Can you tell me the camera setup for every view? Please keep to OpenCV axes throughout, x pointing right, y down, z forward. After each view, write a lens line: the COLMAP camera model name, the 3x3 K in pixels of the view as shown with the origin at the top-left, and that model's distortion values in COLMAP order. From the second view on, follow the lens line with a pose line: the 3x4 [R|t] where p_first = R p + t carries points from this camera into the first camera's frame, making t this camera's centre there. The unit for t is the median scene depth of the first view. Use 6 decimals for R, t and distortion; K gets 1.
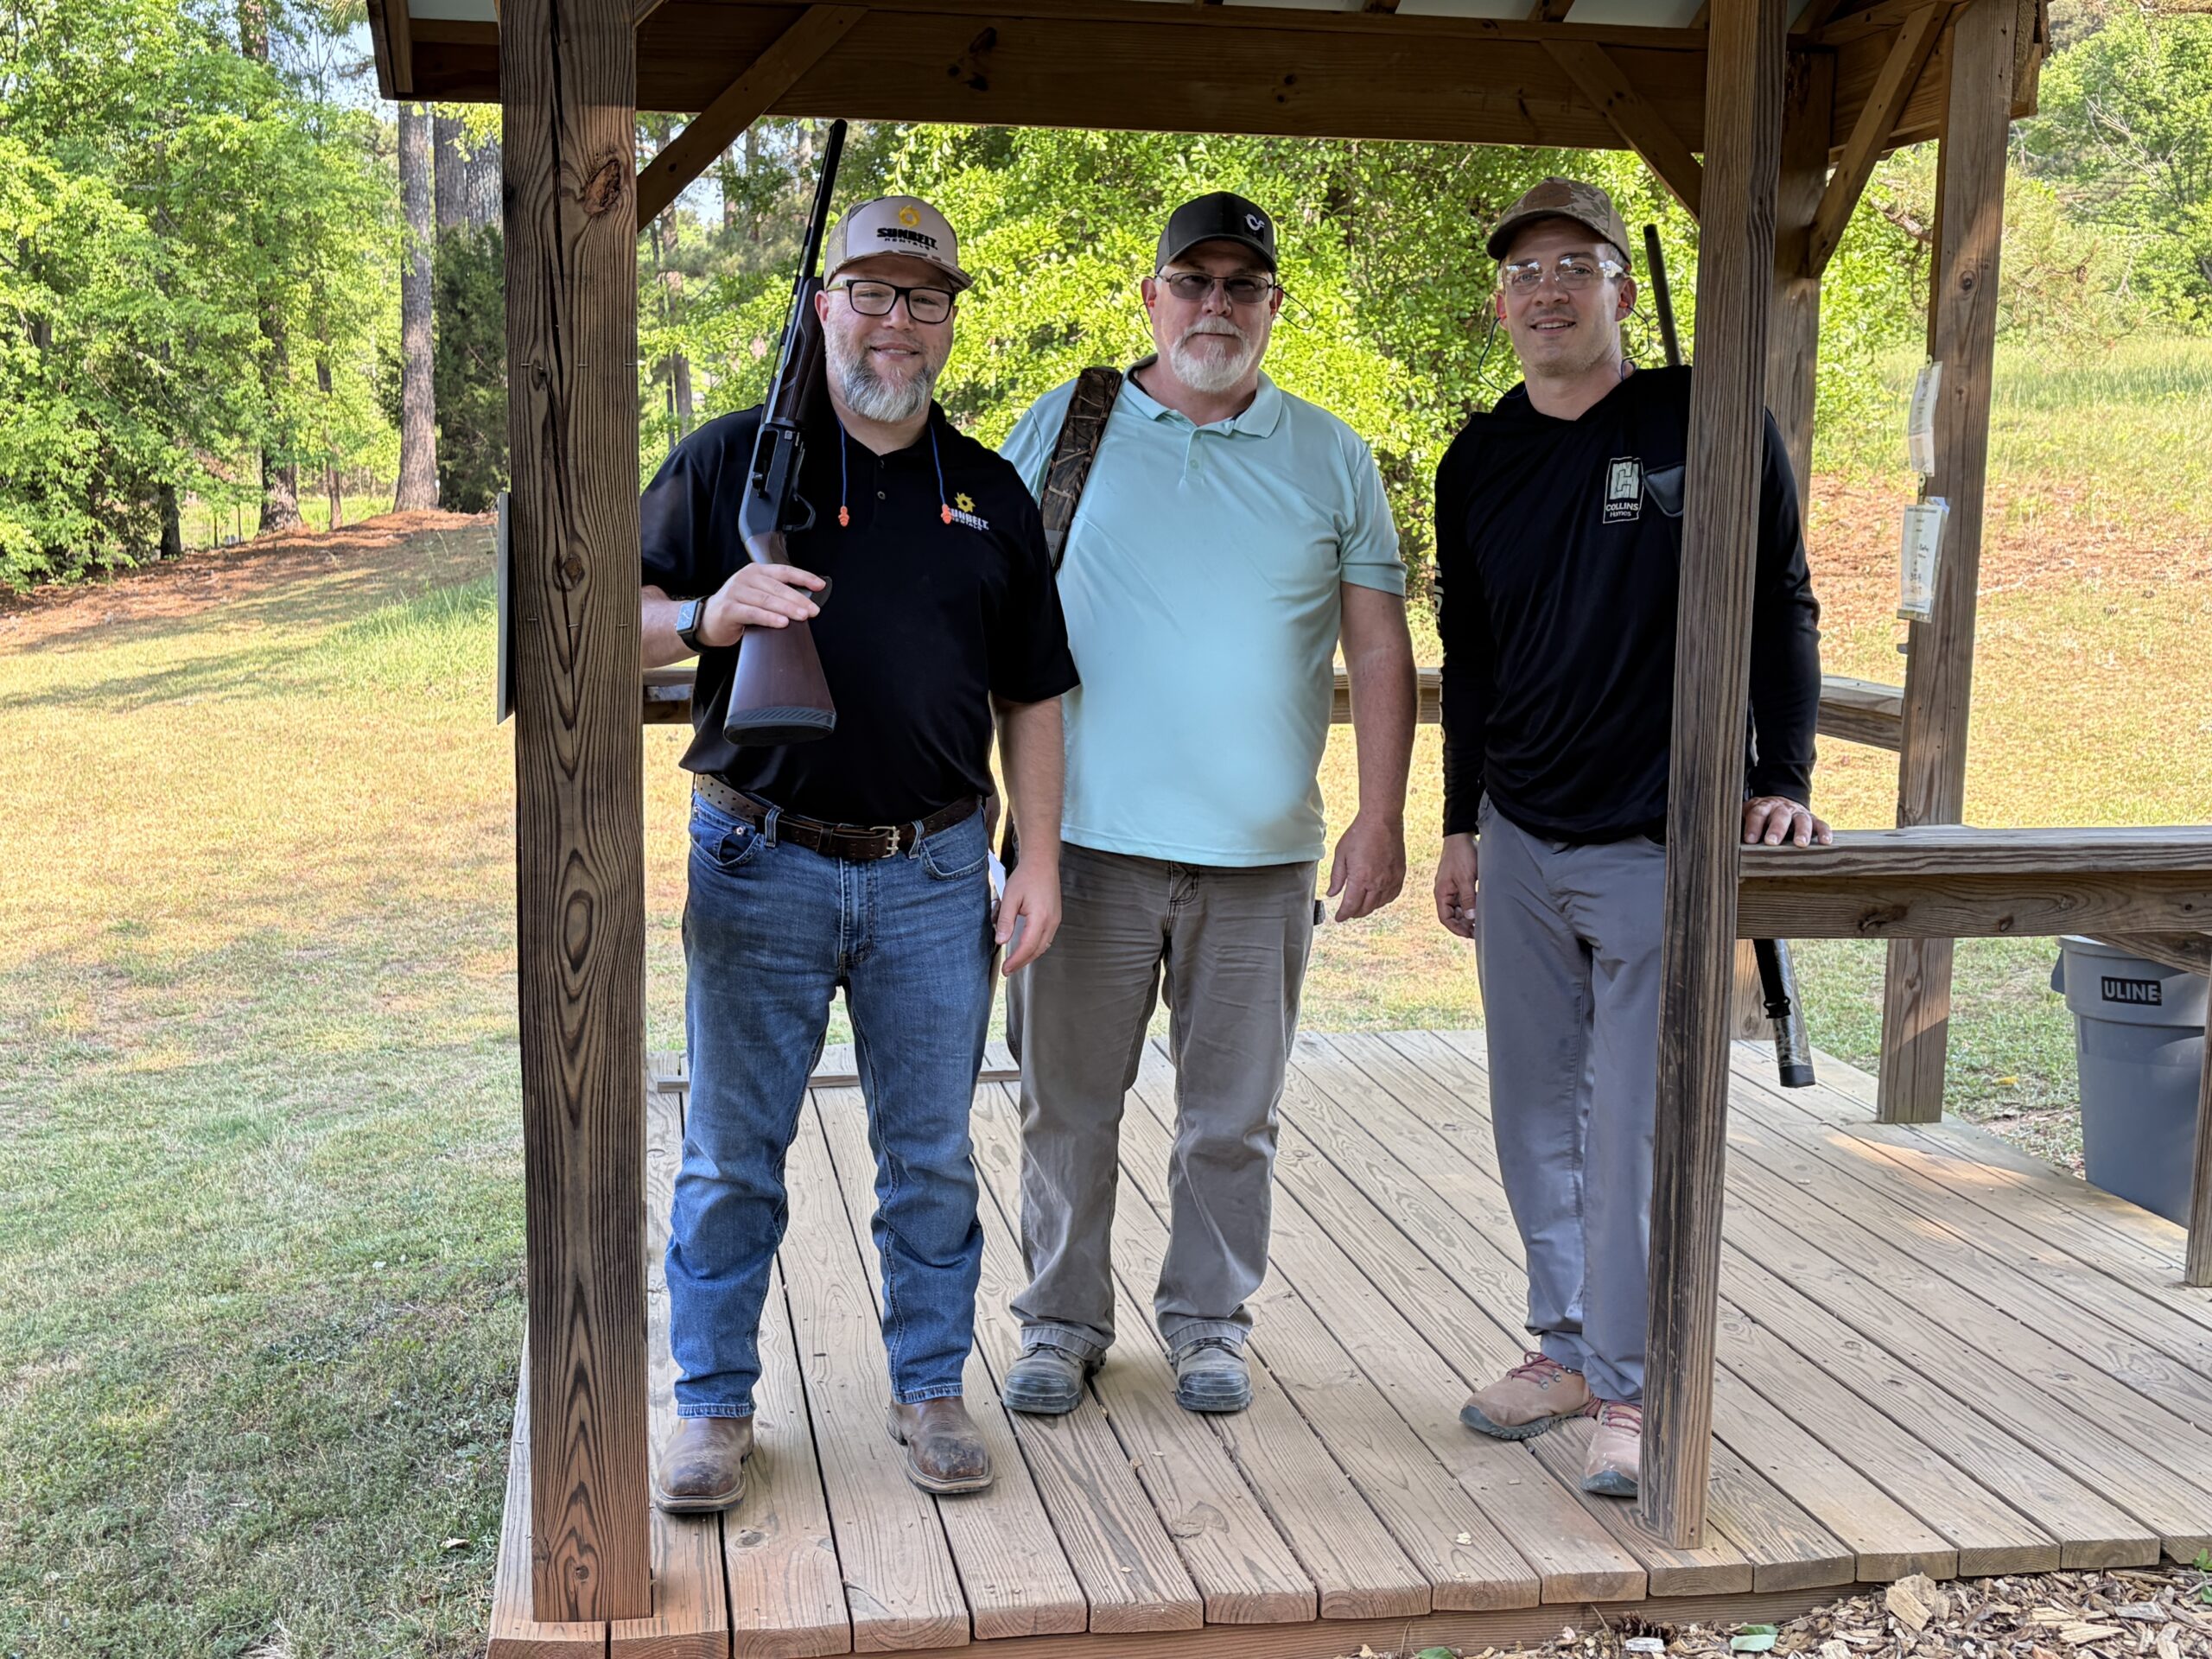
lens RADIAL K [[2522.3, 0, 1099.6], [0, 2522.3, 829.5], [0, 0, 1]] dist [-0.033308, 0.000000]
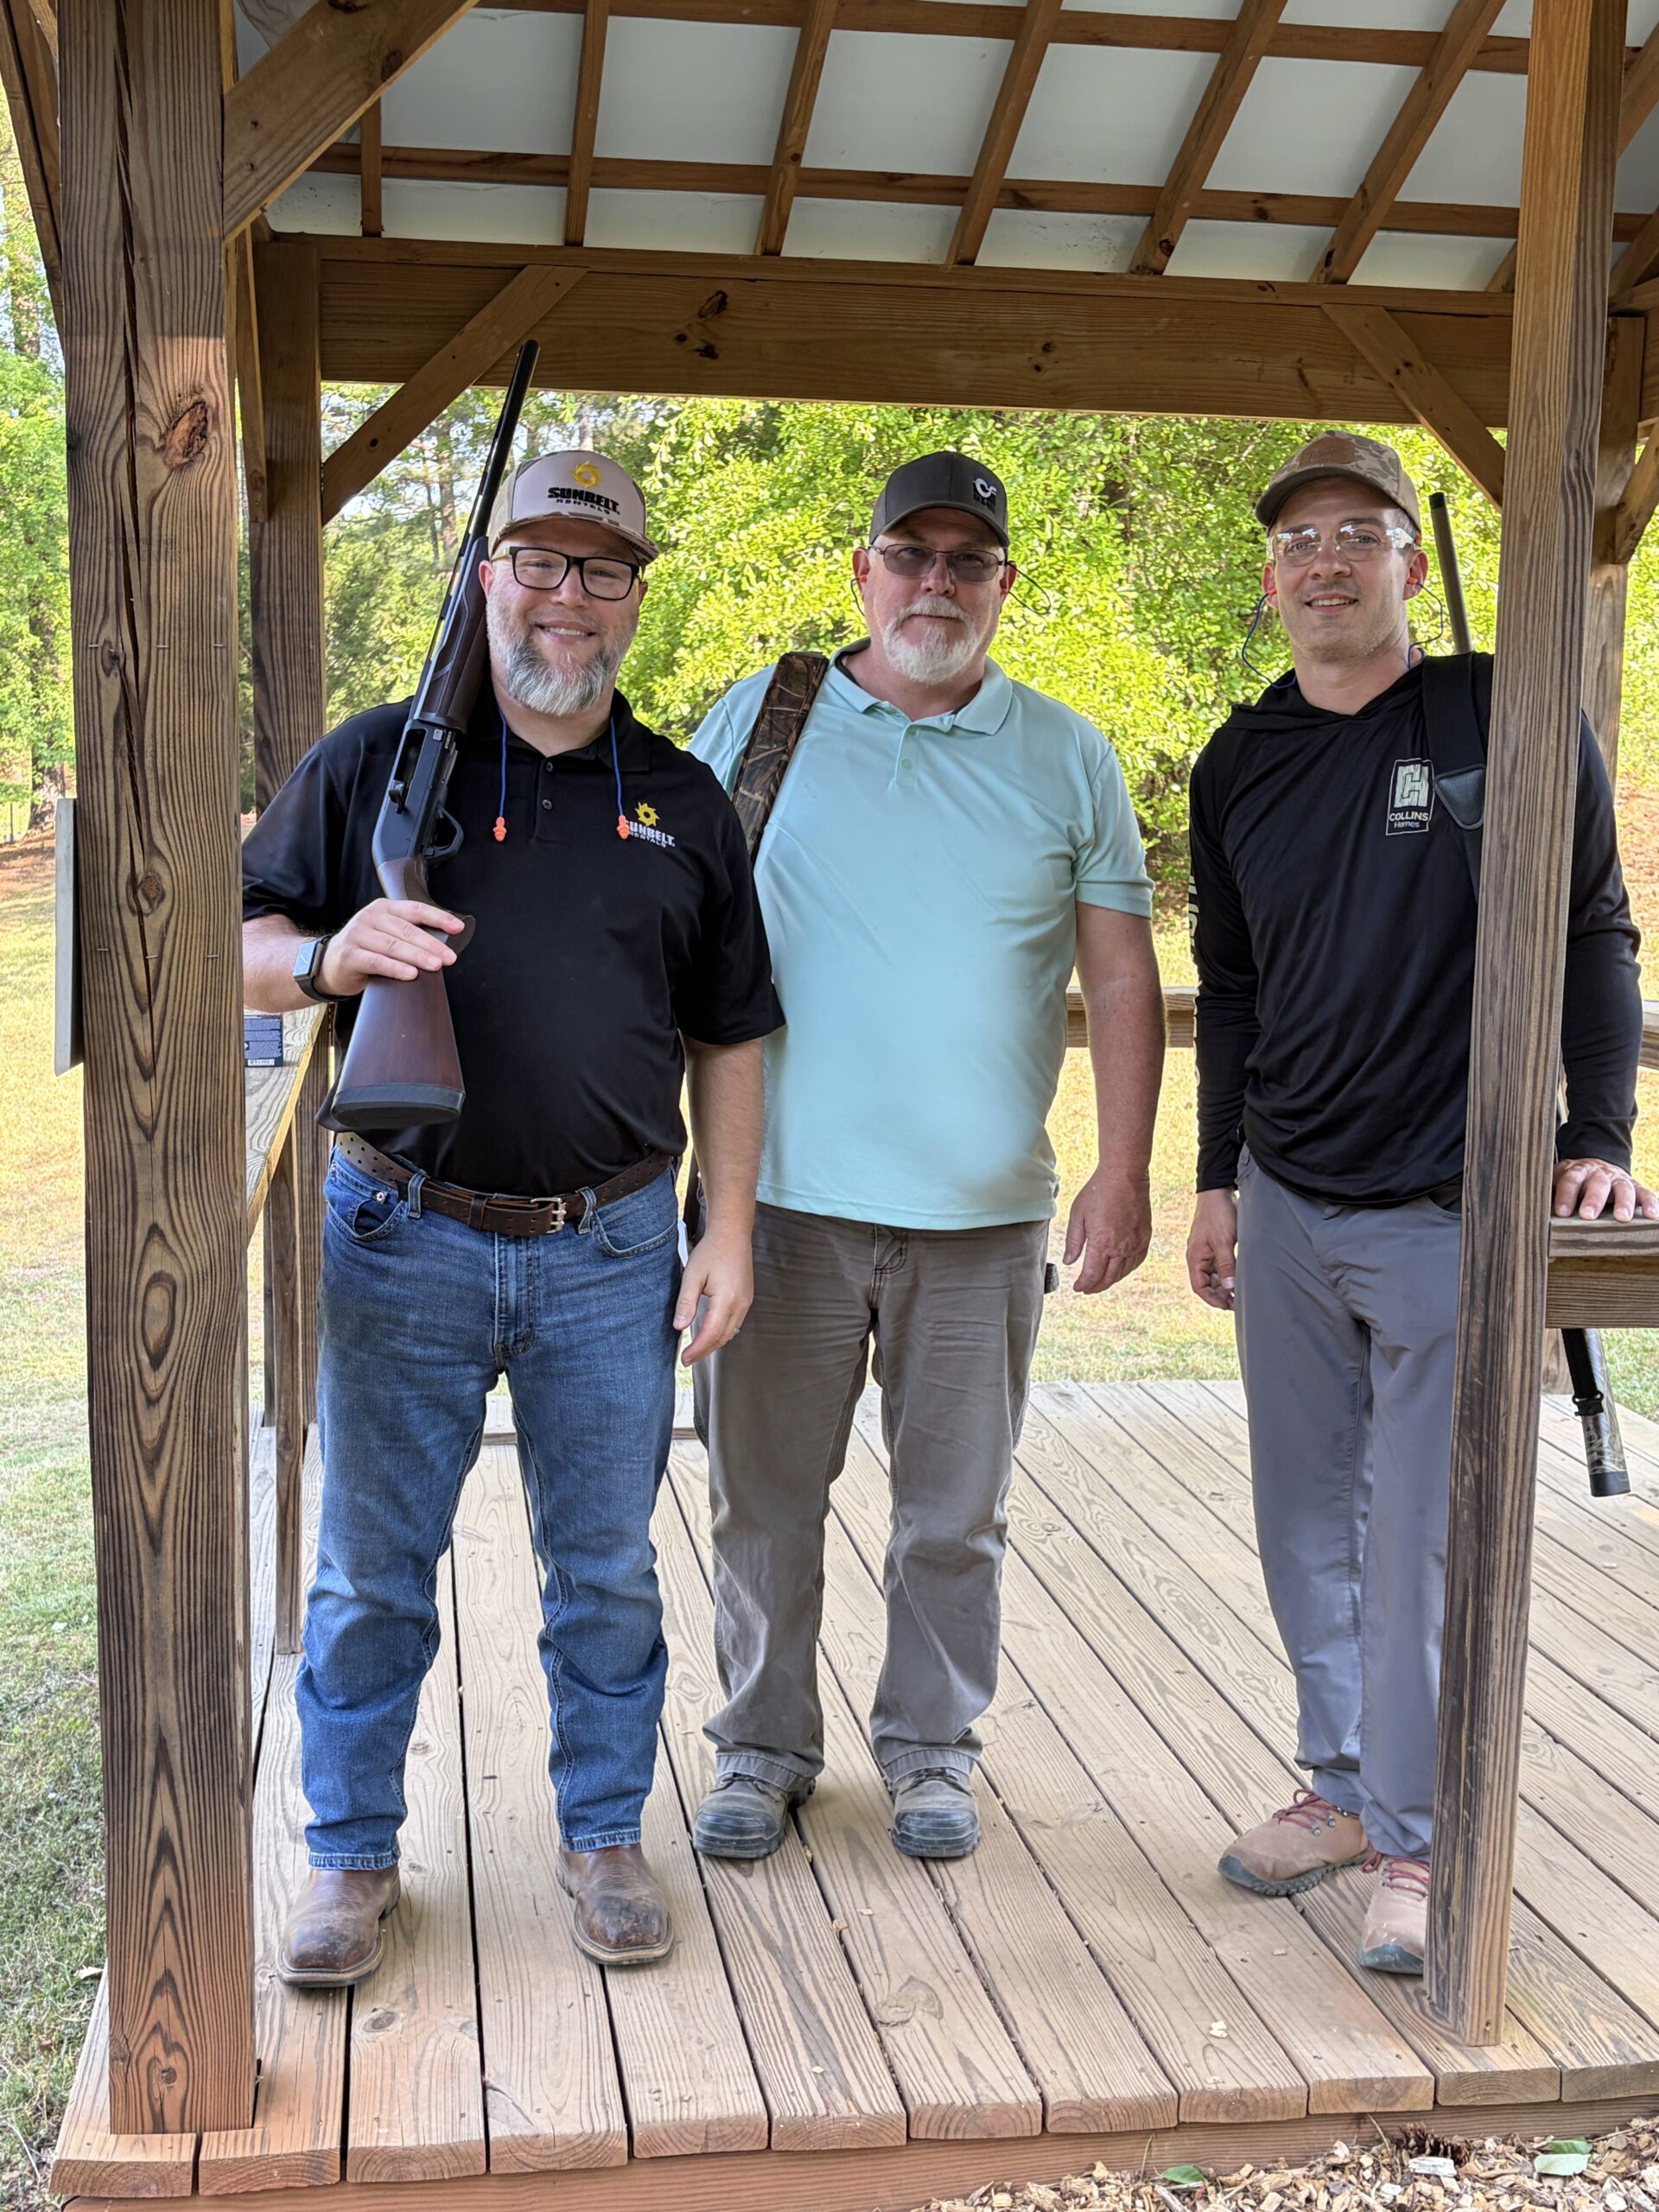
lens RADIAL K [[2522.3, 0, 833.6], [0, 2522.3, 1110.6], [0, 0, 1]] dist [-0.033308, 0.000000]
pose [[0.999799, 0.004627, -0.019507, 0.028354], [-0.004777, 0.999959, -0.007642, -0.020385], [0.019471, 0.007733, 0.999781, 0.139522]]
